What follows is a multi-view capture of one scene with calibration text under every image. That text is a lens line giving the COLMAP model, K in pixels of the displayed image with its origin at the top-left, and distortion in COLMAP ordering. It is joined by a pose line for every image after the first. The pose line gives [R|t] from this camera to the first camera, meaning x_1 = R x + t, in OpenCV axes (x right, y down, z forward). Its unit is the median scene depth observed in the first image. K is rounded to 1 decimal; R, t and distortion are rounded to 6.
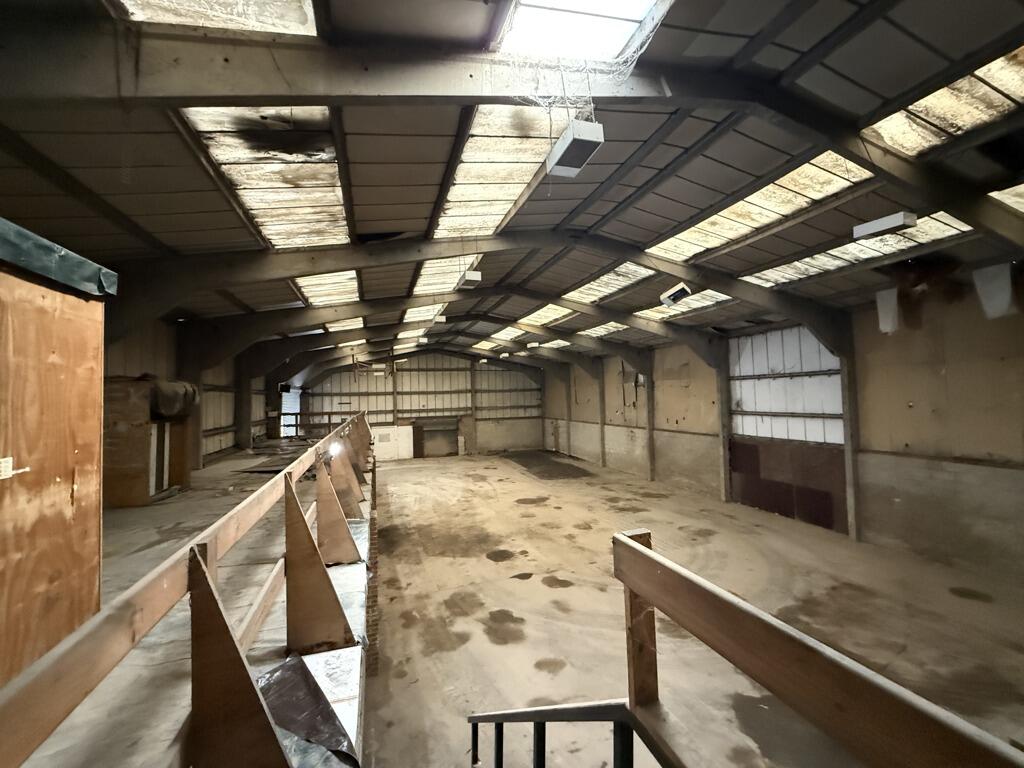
lens RADIAL K [[408.5, 0, 508.9], [0, 408.5, 381.9], [0, 0, 1]] dist [0.000570, 0.000060]
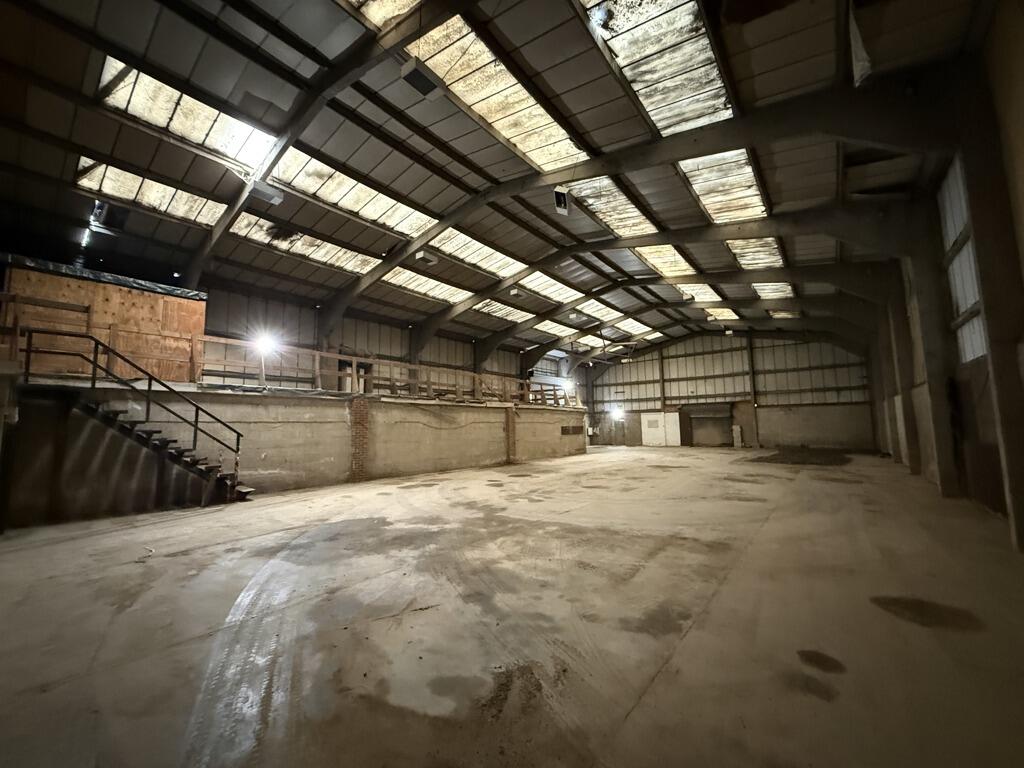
lens RADIAL K [[408.5, 0, 508.9], [0, 408.5, 381.9], [0, 0, 1]] dist [0.000570, 0.000060]
pose [[0.541628, -0.073362, -0.837411, 0.356297], [0.029372, 0.997228, -0.068366, 0.086829], [0.840105, 0.012433, 0.542281, 0.124064]]
